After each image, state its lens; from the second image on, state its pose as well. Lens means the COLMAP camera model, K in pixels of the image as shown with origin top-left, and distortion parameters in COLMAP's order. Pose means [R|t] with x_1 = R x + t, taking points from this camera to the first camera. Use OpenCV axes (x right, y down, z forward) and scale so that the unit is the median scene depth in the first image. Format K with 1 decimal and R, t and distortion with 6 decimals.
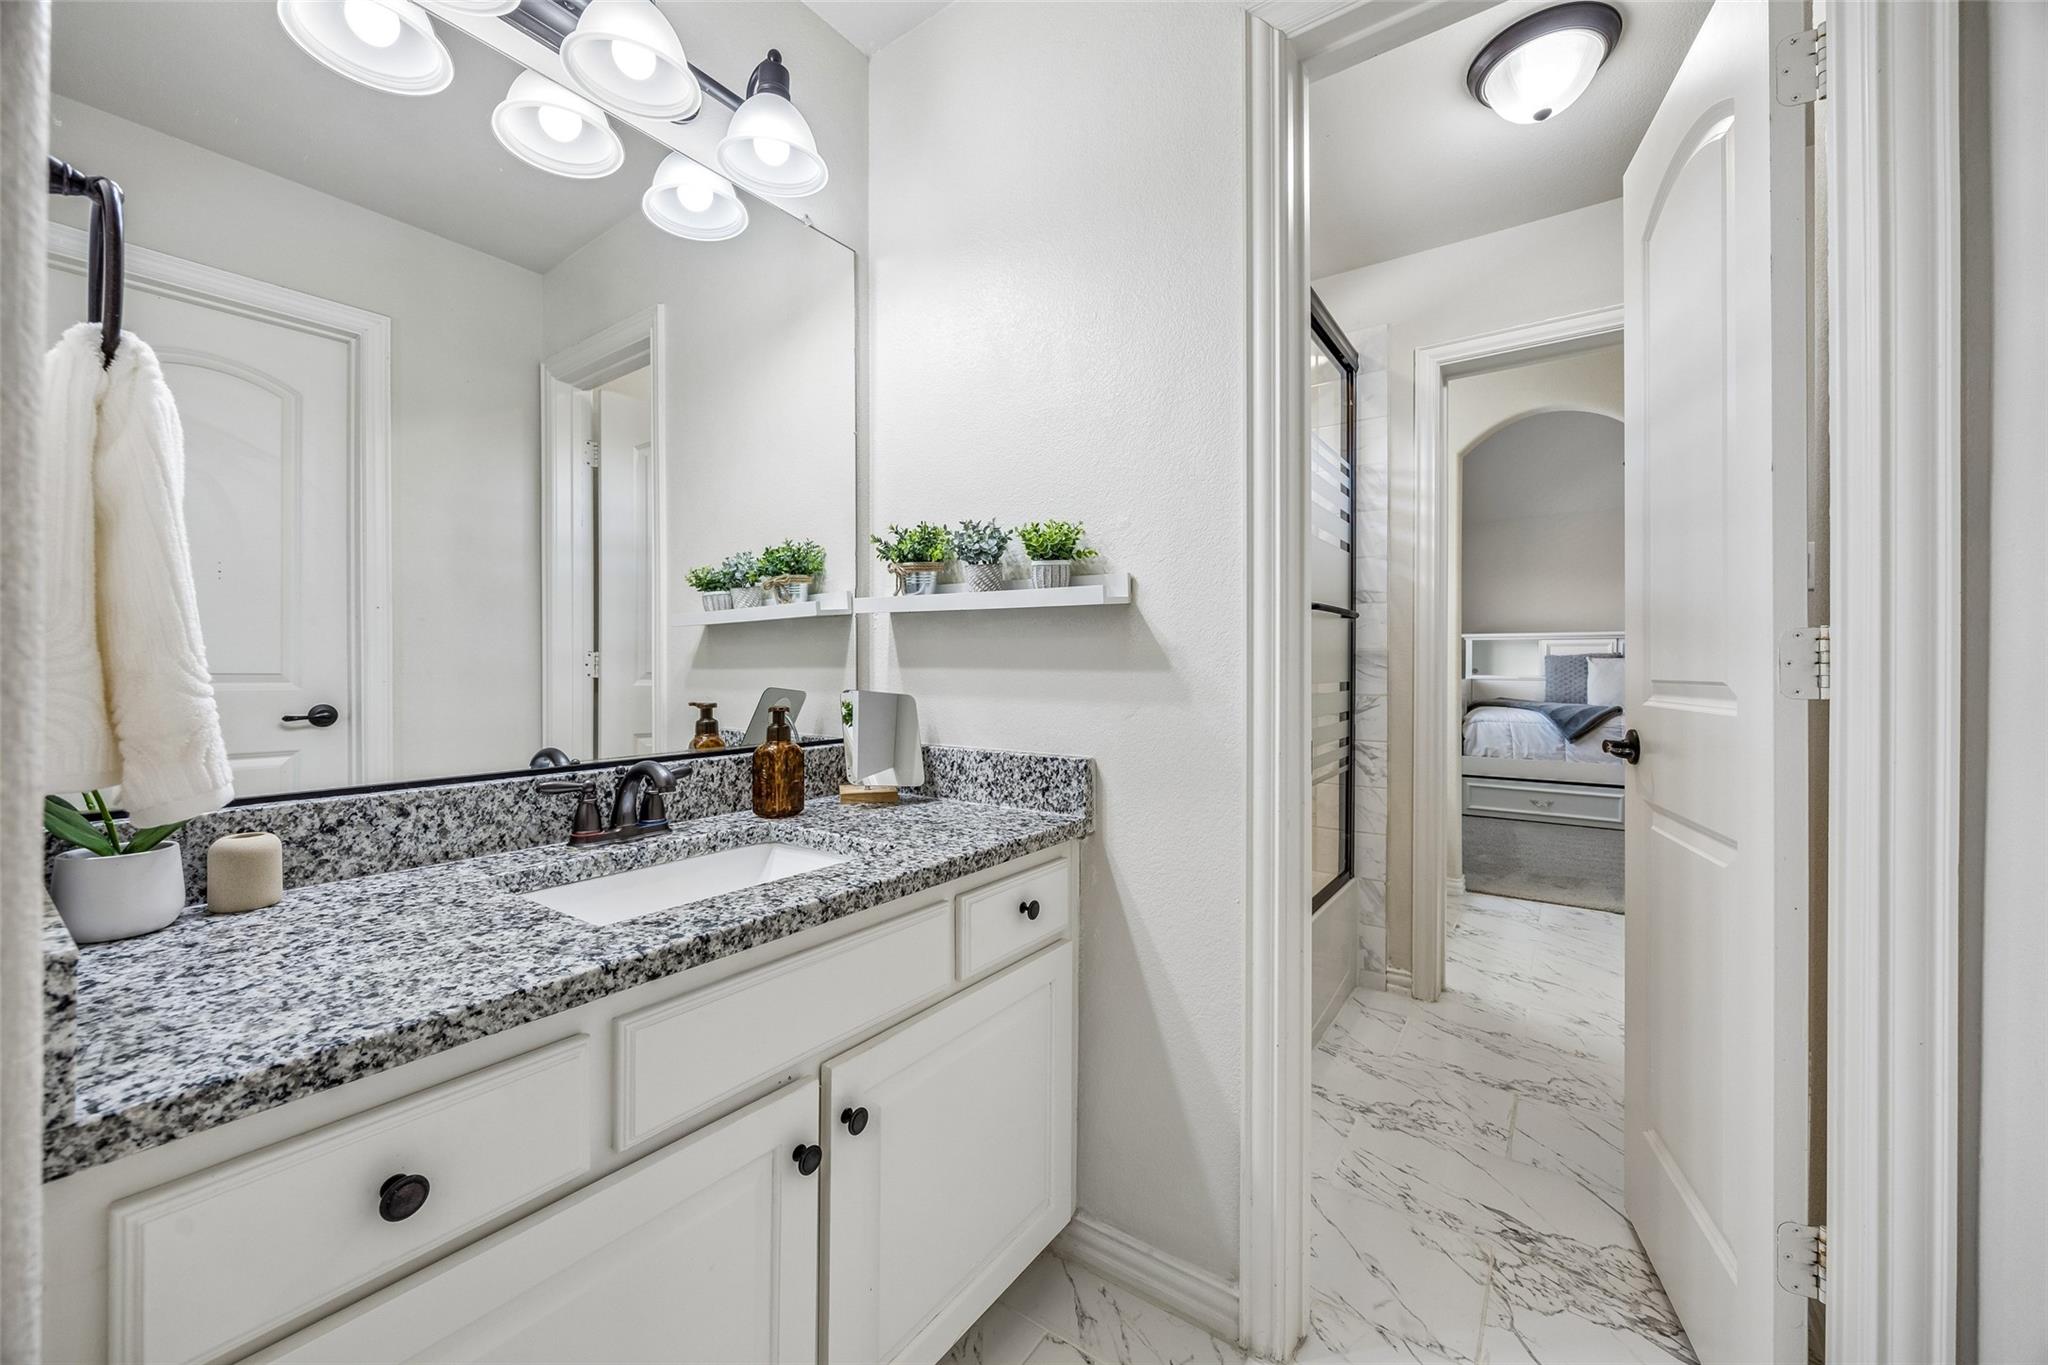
lens RADIAL K [[787.2, 0, 1018.7], [0, 787.2, 674.0], [0, 0, 1]] dist [-0.001203, -0.000029]
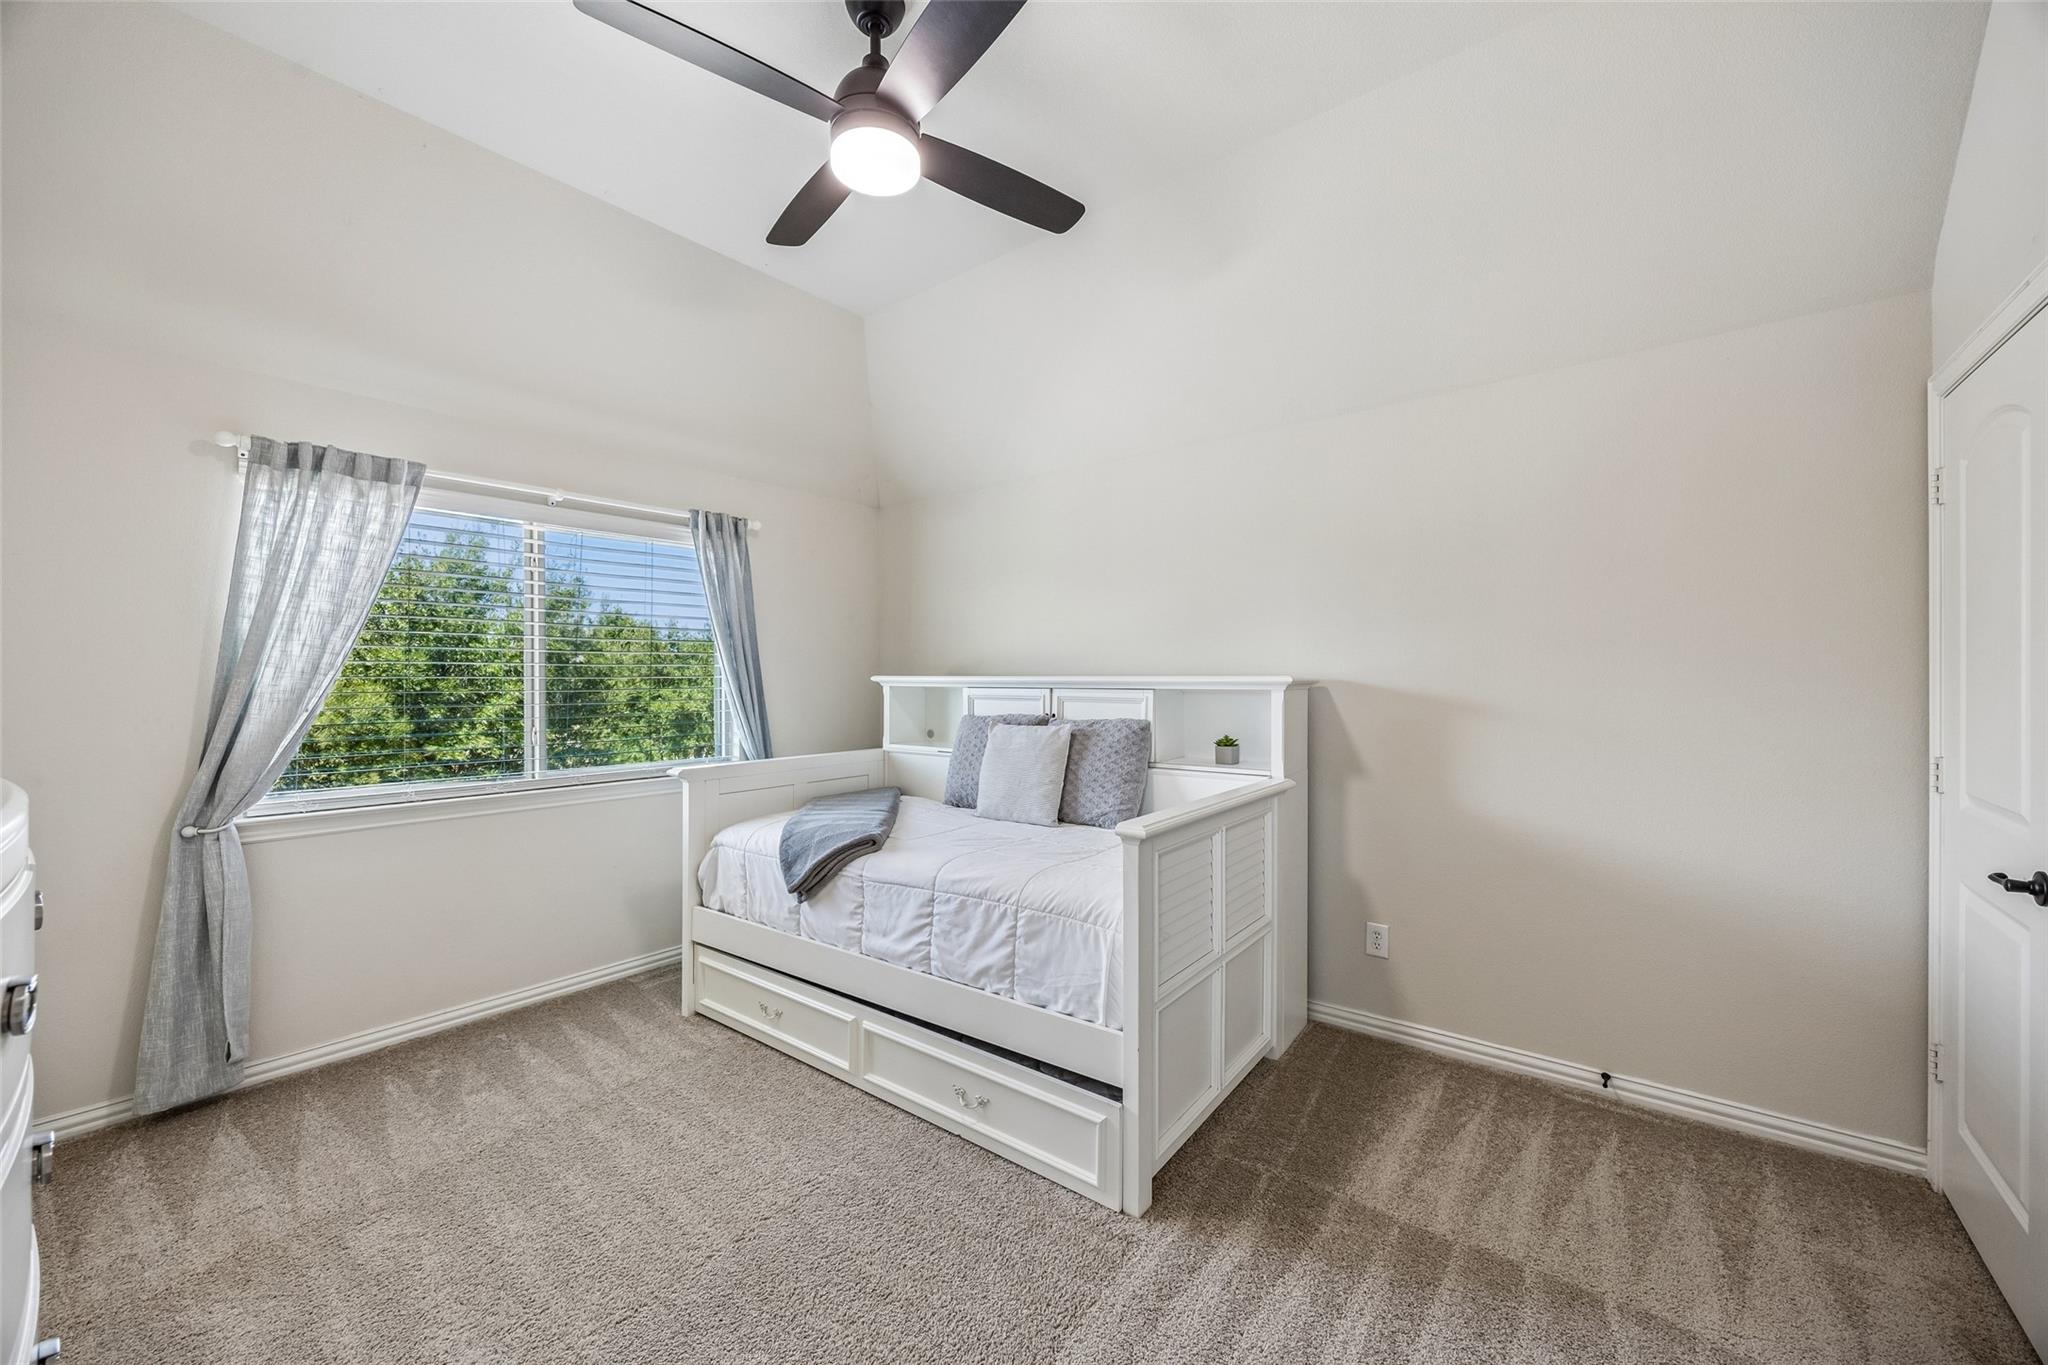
lens RADIAL K [[787.2, 0, 1022.6], [0, 787.2, 677.8], [0, 0, 1]] dist [-0.001203, -0.000029]
pose [[0.998759, 0.001617, -0.049778, 0.863372], [-0.001545, 0.999998, 0.001488, -0.061105], [0.049780, -0.001409, 0.998759, 0.483742]]
